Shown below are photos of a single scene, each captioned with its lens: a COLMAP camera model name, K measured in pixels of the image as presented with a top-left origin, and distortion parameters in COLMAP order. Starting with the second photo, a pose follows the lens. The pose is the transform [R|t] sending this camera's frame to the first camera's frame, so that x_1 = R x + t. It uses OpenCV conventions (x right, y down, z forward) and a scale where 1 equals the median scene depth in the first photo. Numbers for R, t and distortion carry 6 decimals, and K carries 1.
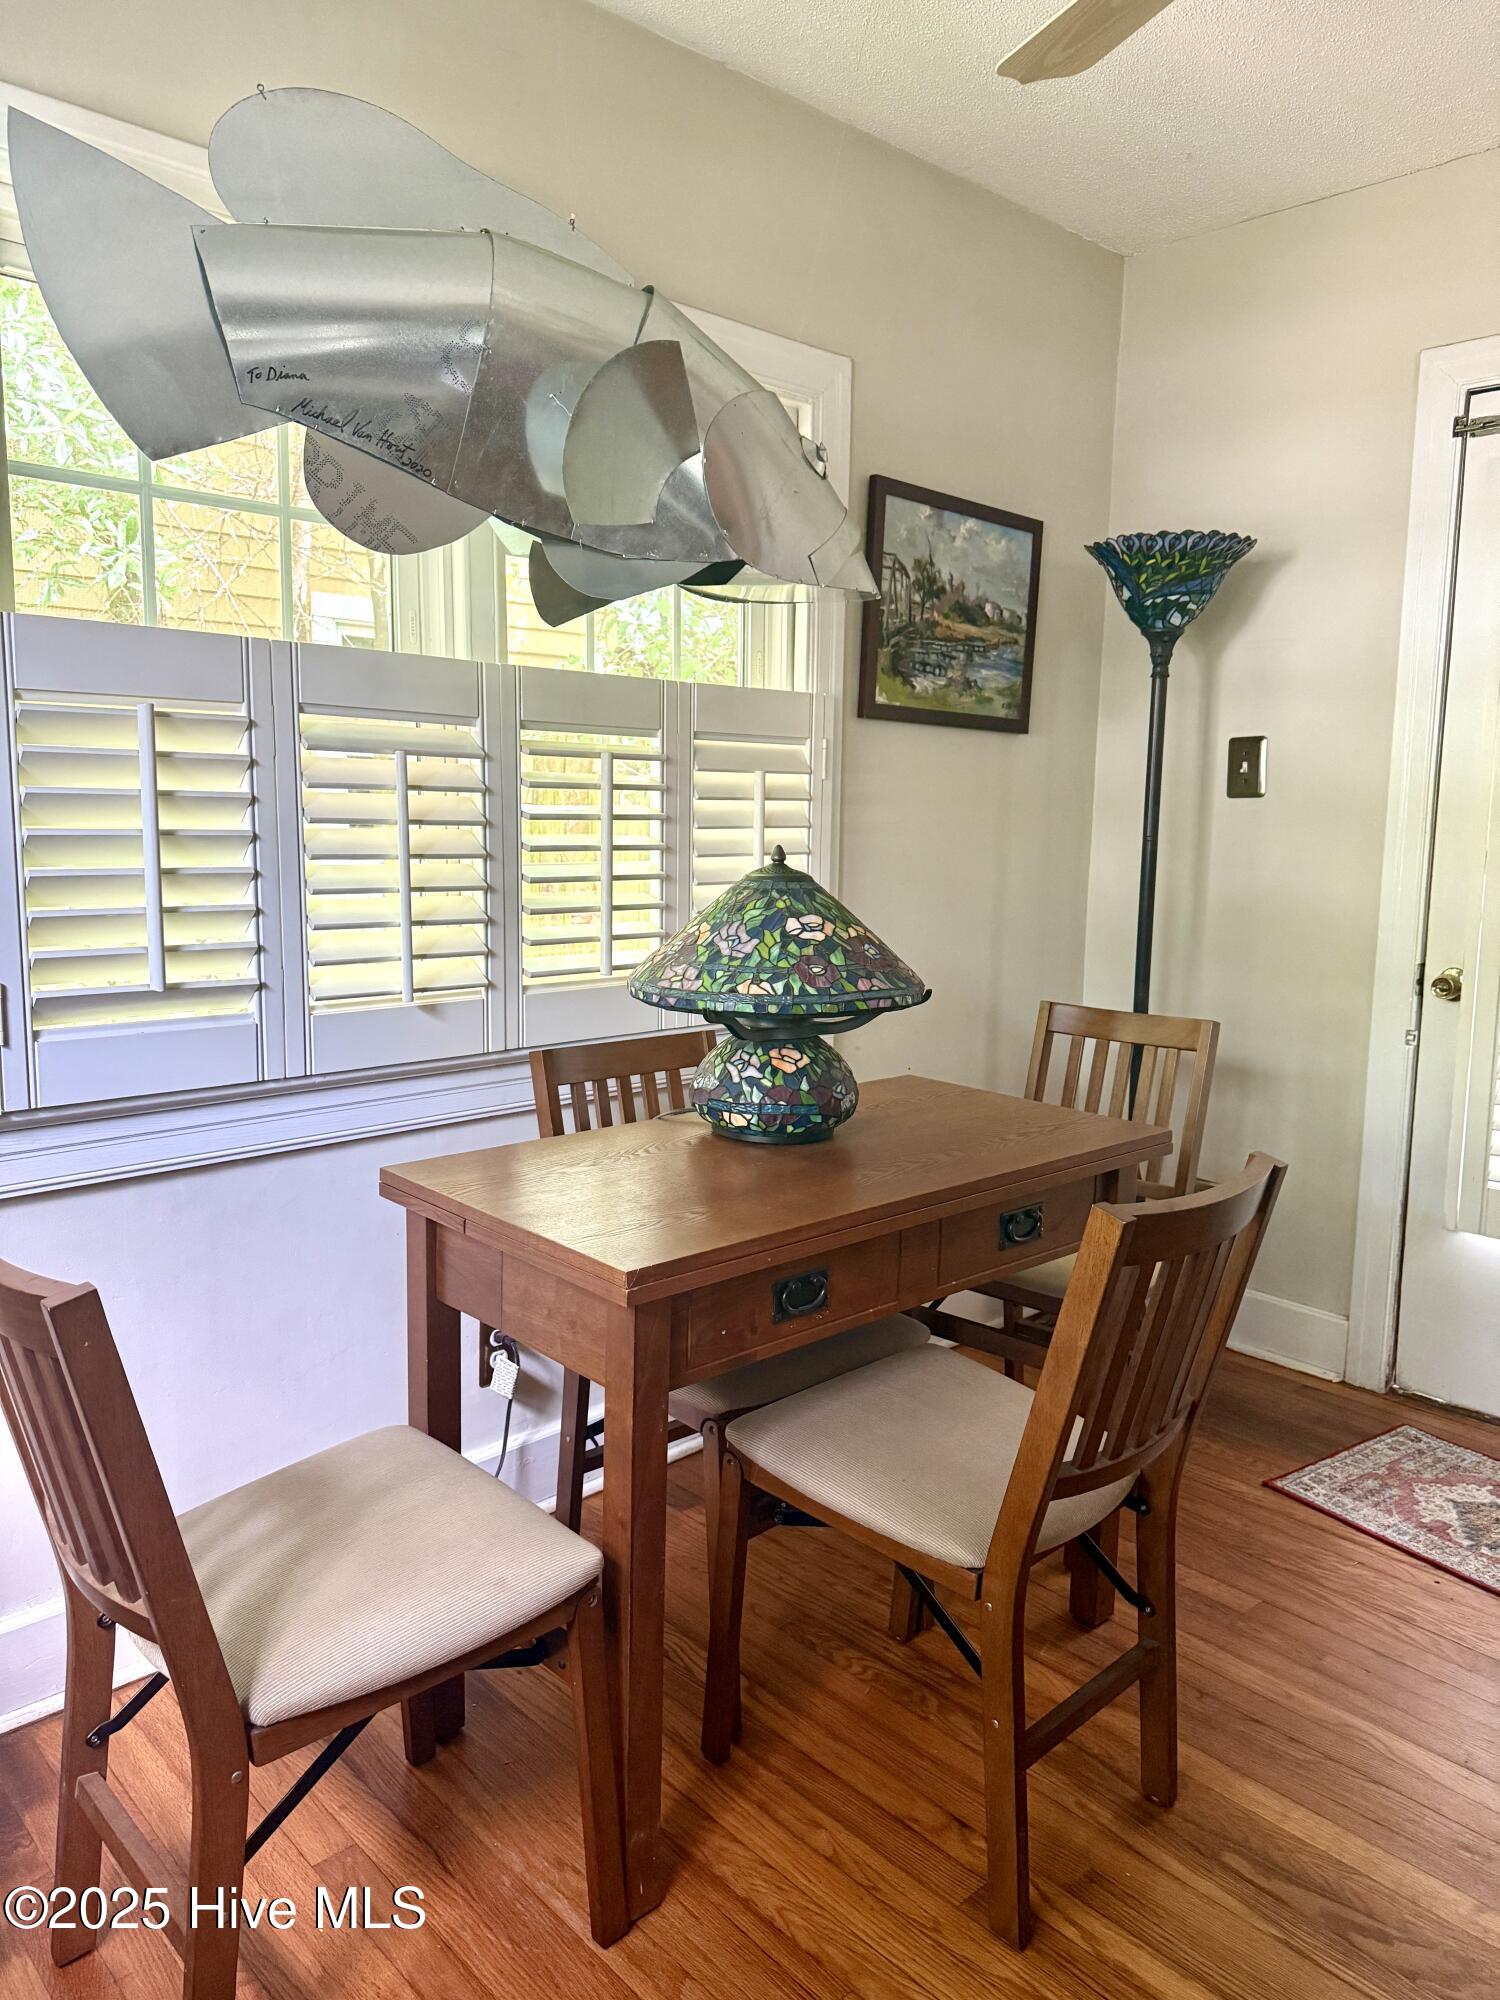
lens RADIAL K [[1409.6, 0, 750.0], [0, 1409.6, 1000.0], [0, 0, 1]] dist [0.043241, -0.001733]
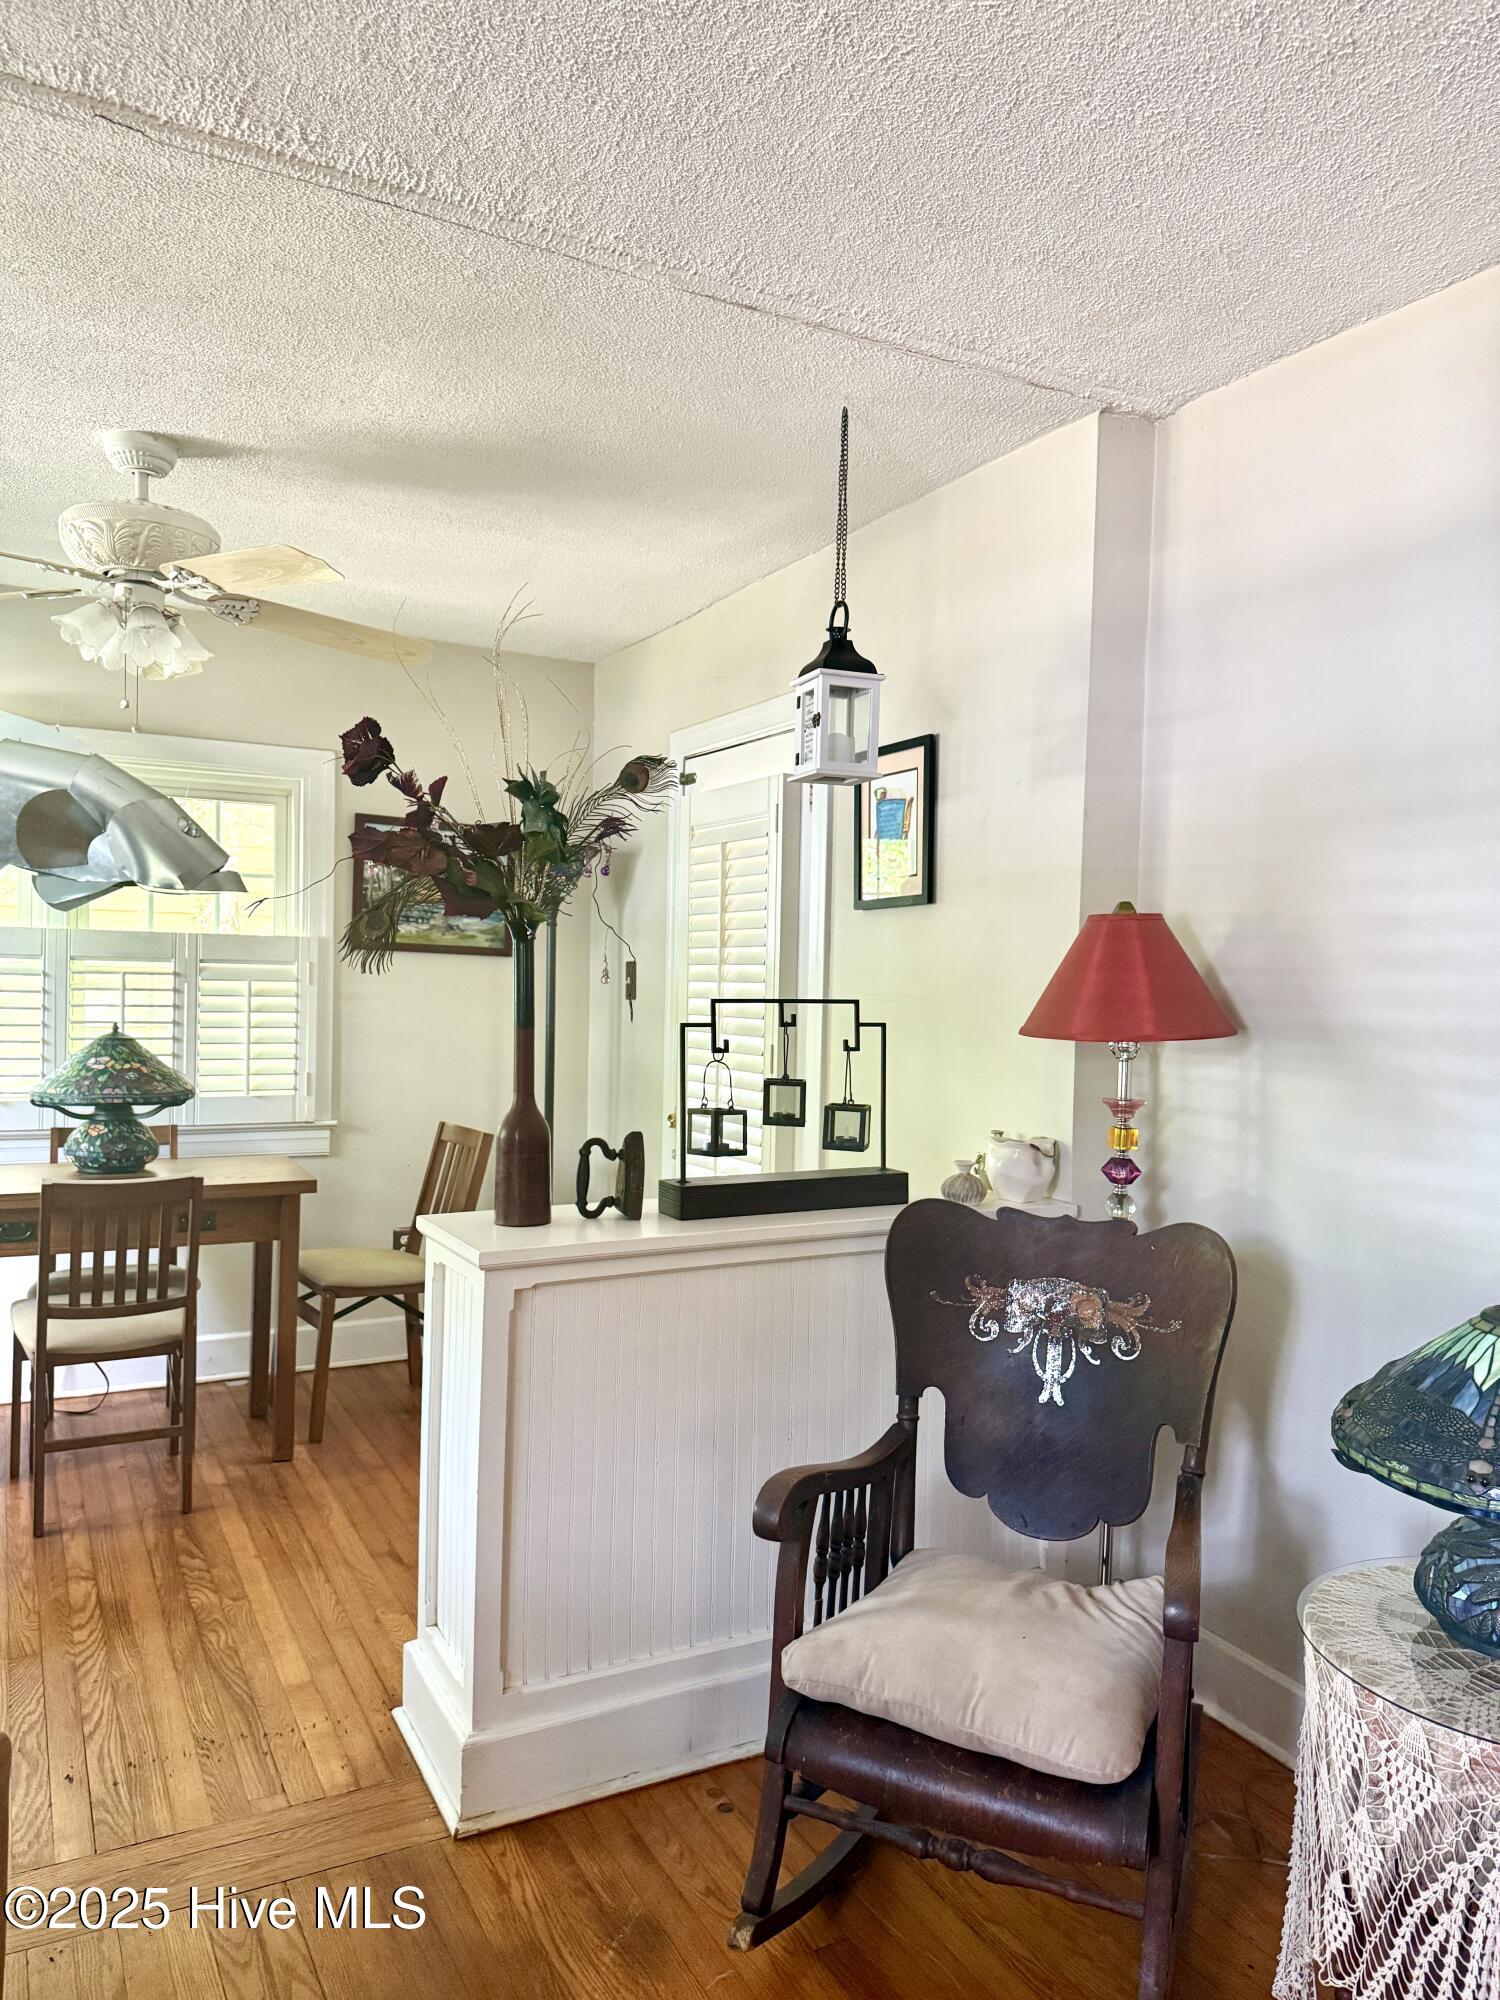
lens RADIAL K [[1409.6, 0, 750.0], [0, 1409.6, 1000.0], [0, 0, 1]] dist [0.043241, -0.001733]
pose [[0.959542, 0.021317, -0.280758, 1.008976], [-0.055769, 0.991764, -0.115300, 0.029334], [0.275988, 0.126293, 0.952828, -0.474404]]
